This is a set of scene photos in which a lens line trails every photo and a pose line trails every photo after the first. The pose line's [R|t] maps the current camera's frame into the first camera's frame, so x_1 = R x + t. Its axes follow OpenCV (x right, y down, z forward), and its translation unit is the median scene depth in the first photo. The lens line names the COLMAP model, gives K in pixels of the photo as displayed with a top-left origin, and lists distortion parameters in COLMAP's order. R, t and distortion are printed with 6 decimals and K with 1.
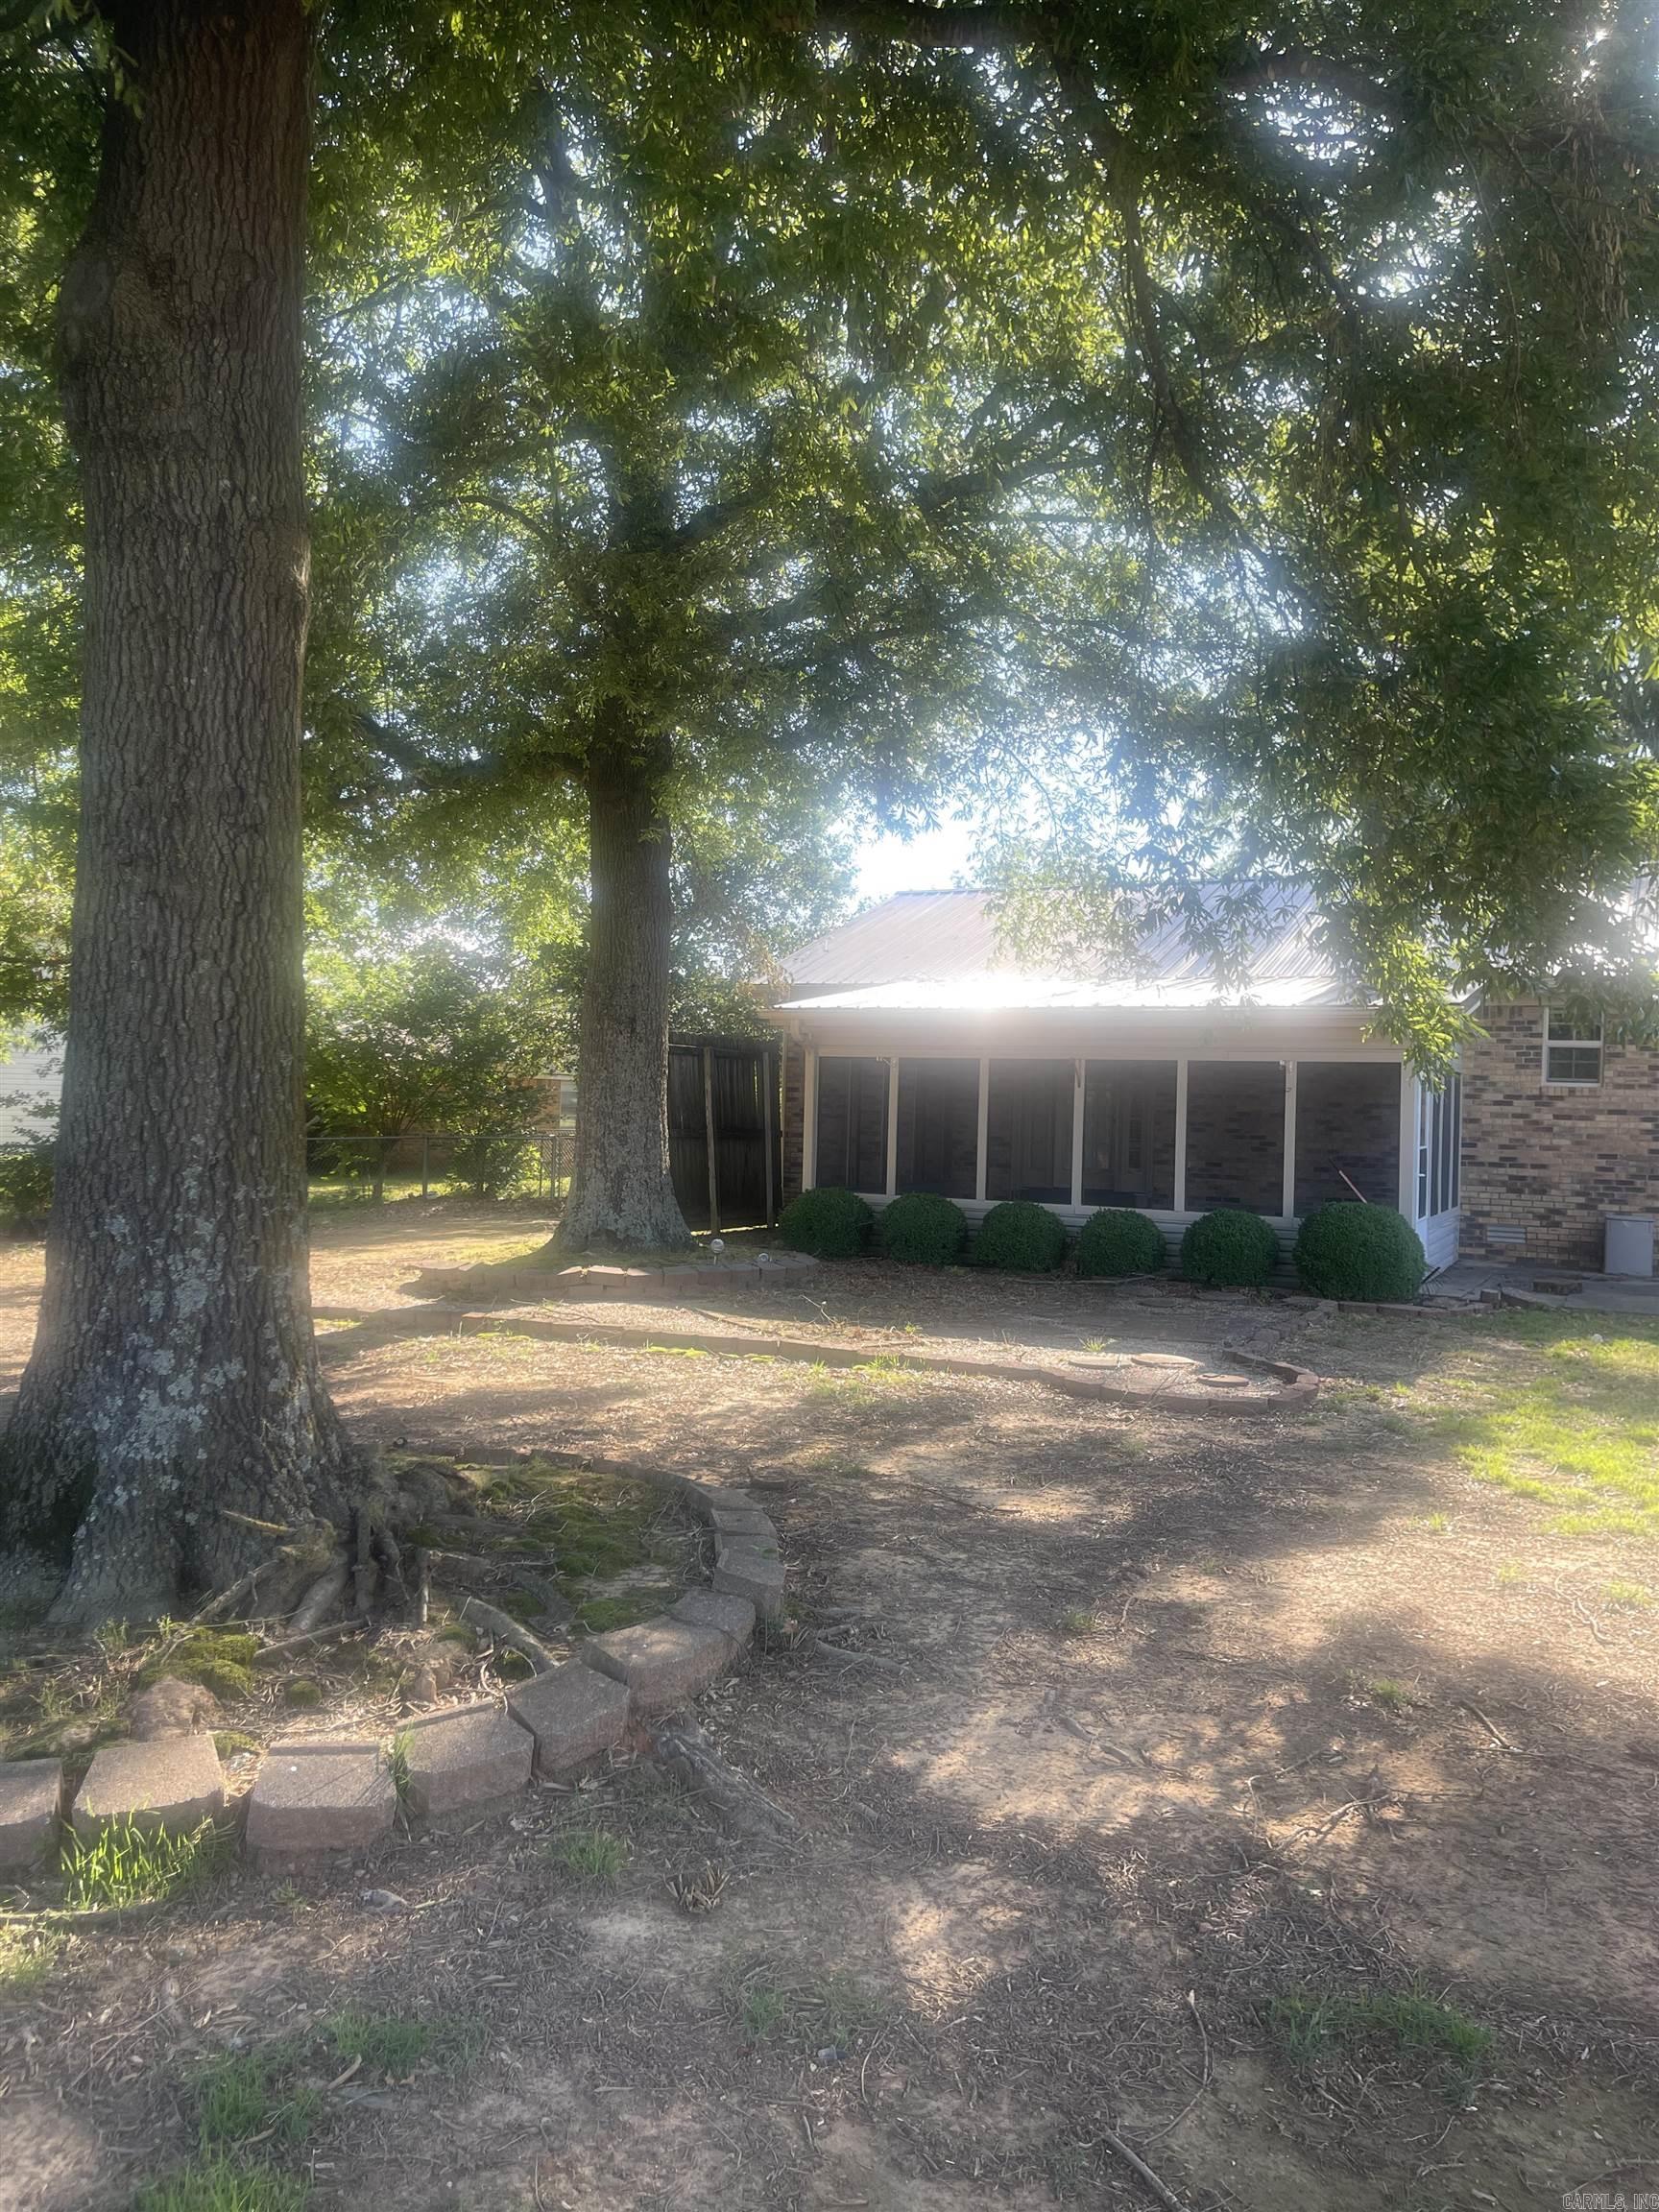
lens RADIAL K [[1628.7, 0, 829.5], [0, 1628.7, 1106.0], [0, 0, 1]] dist [0.054142, 0.000131]
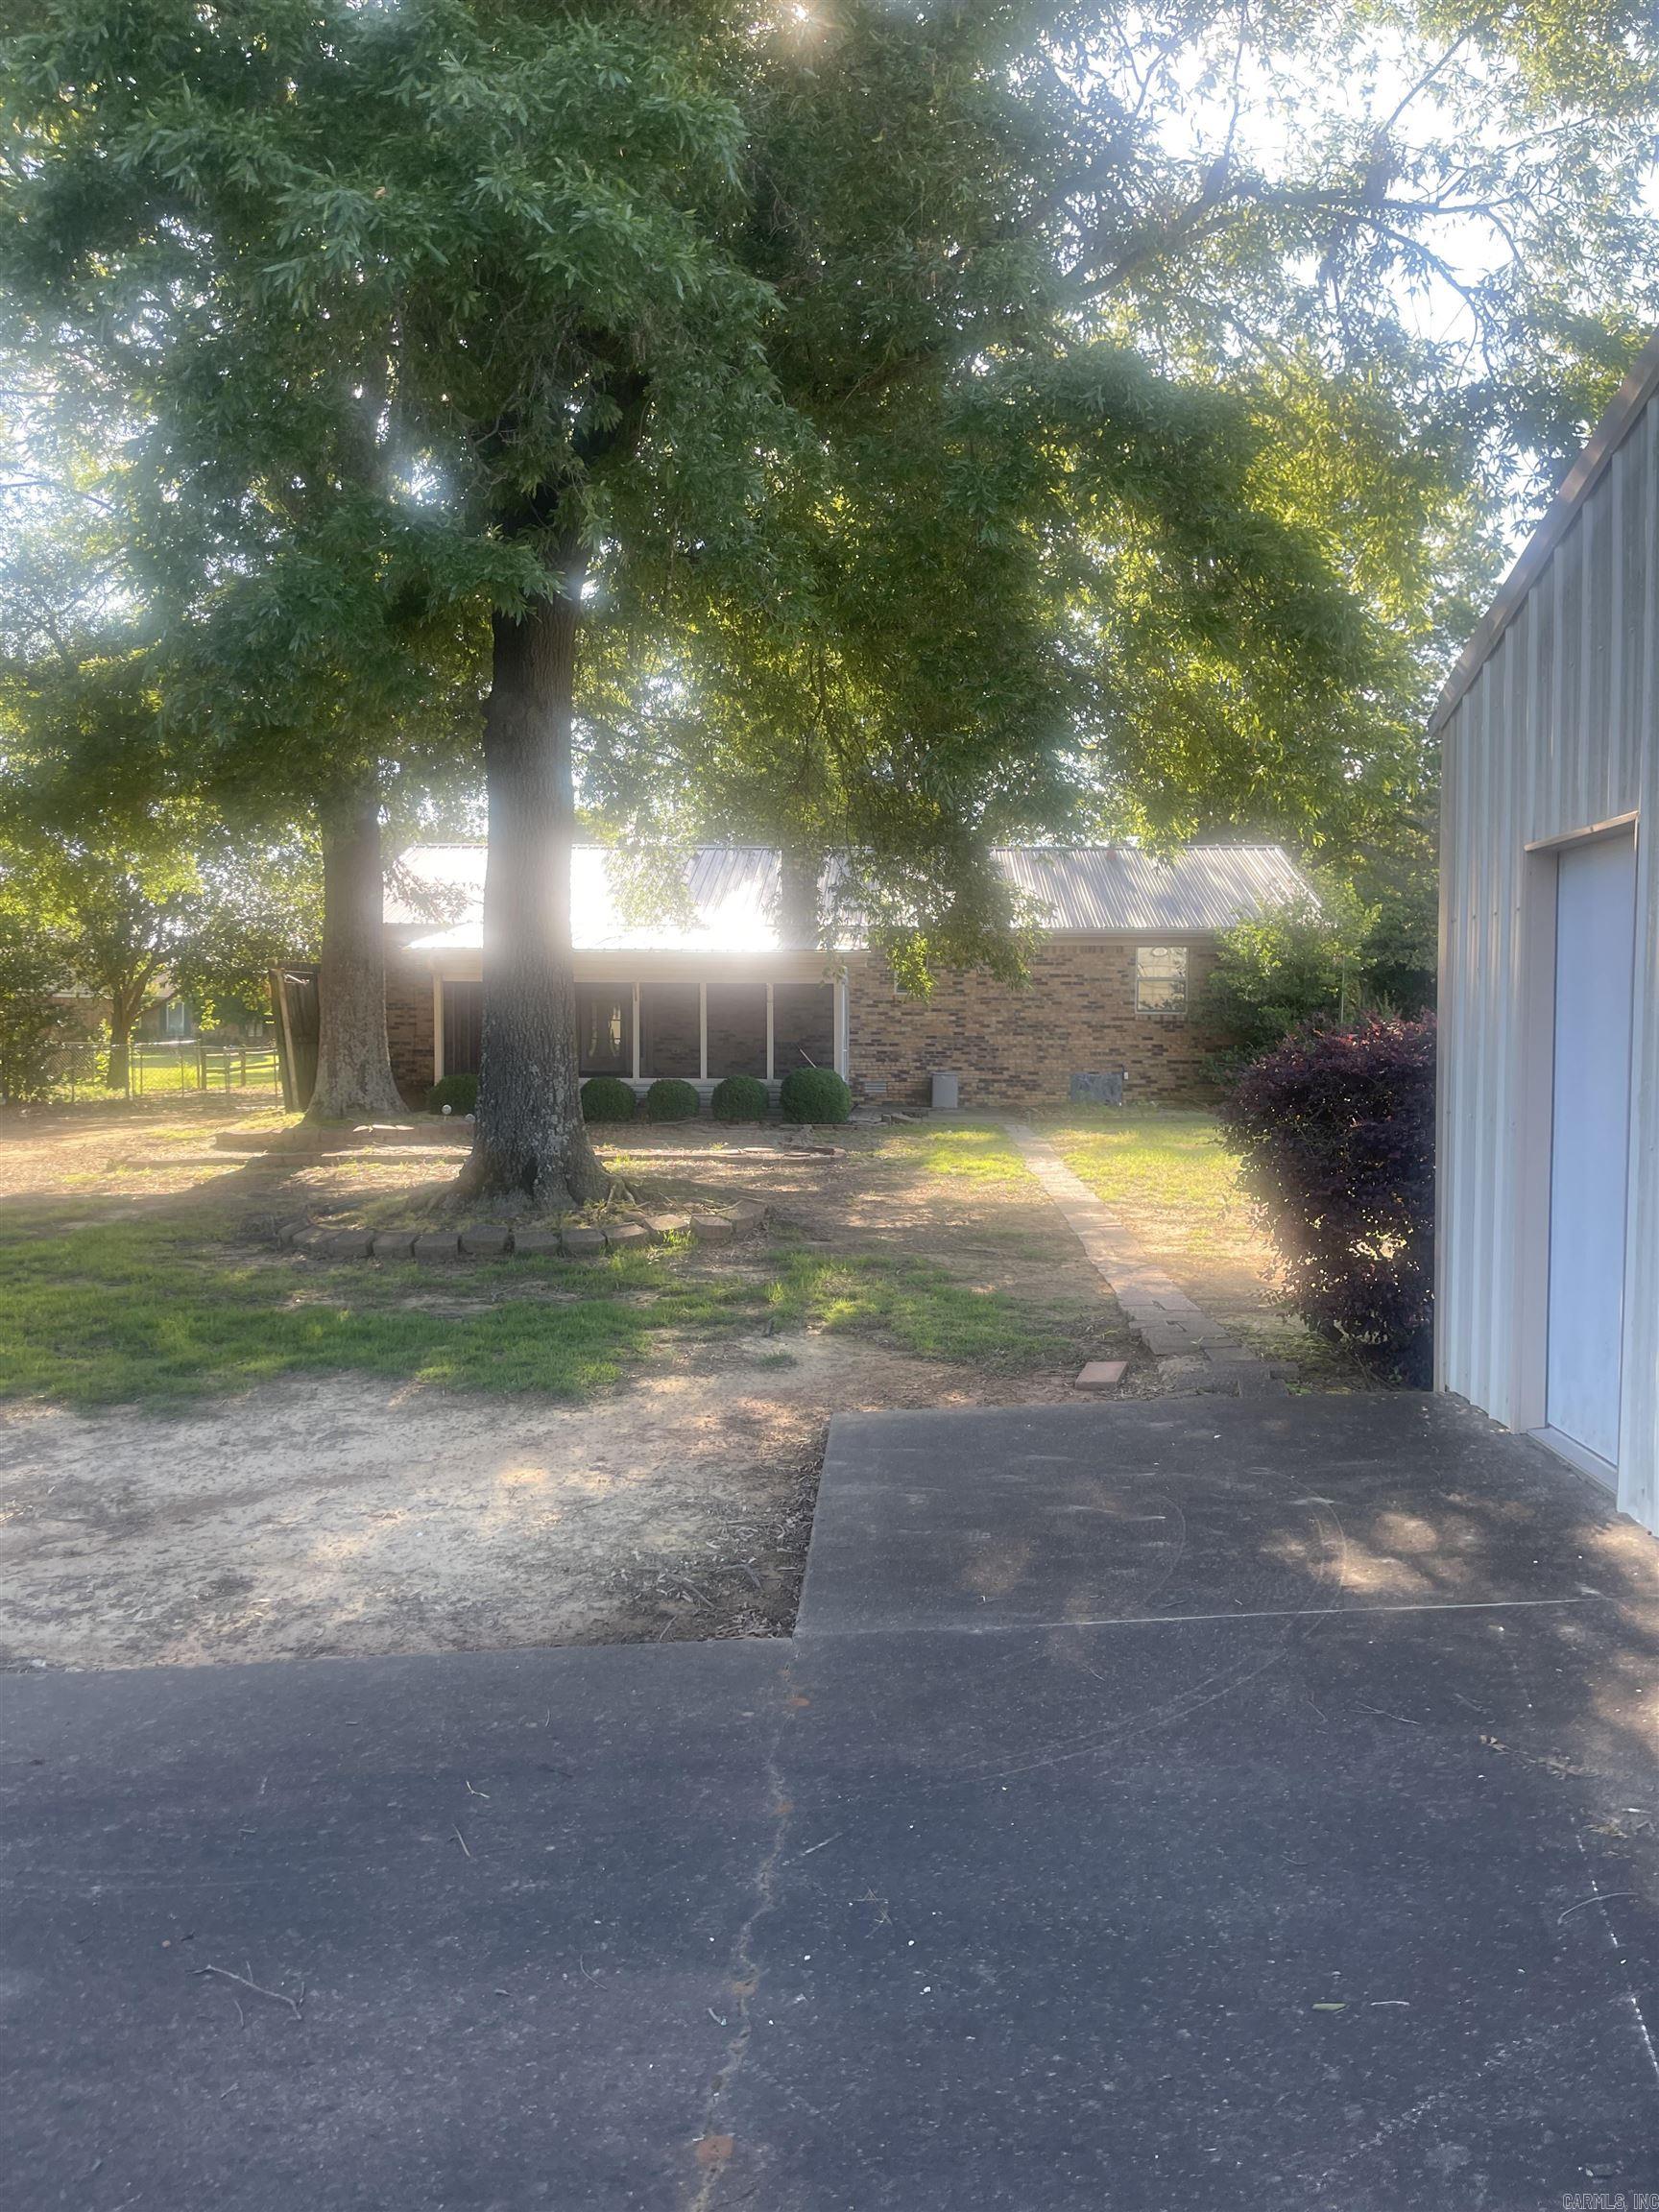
lens RADIAL K [[1628.7, 0, 829.5], [0, 1628.7, 1106.0], [0, 0, 1]] dist [0.054142, 0.000131]
pose [[0.906817, -0.045373, 0.419076, -0.353389], [0.020275, 0.997734, 0.064151, -0.008385], [-0.421037, -0.049676, 0.905682, -0.502913]]
